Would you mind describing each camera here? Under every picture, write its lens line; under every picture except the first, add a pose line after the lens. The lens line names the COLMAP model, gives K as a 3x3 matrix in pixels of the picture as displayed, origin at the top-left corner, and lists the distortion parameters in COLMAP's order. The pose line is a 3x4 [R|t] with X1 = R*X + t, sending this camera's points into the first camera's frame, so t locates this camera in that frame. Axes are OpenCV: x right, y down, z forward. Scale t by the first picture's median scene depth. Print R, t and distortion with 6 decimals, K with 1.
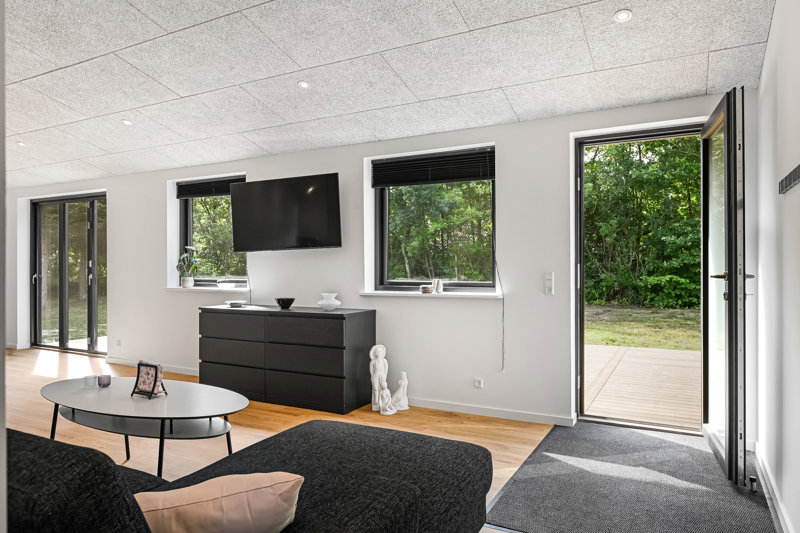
lens RADIAL K [[533.9, 0, 399.5], [0, 533.9, 265.0], [0, 0, 1]] dist [-0.002339, 0.003855]
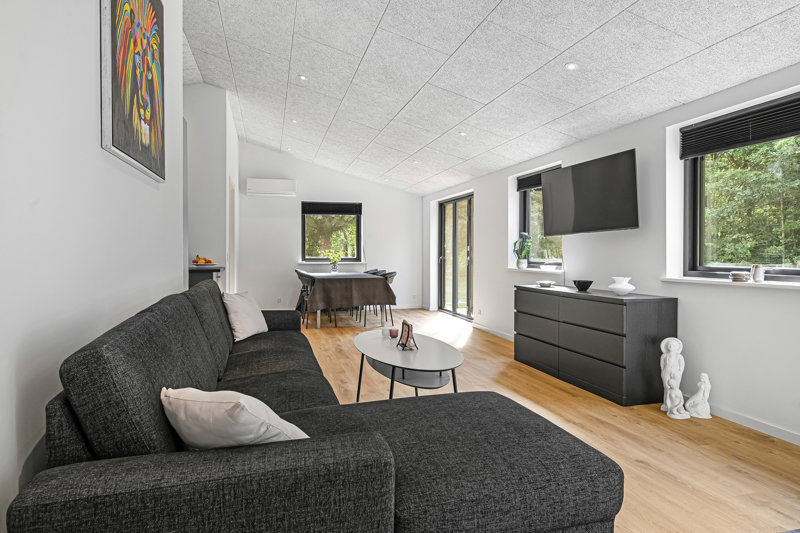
lens RADIAL K [[485.7, 0, 395.3], [0, 485.7, 253.9], [0, 0, 1]] dist [-0.000660, 0.001082]
pose [[0.686099, 0.005115, -0.727491, 0.220701], [-0.002812, 0.999986, 0.004380, 0.009178], [0.727503, -0.000959, 0.686104, 0.114575]]
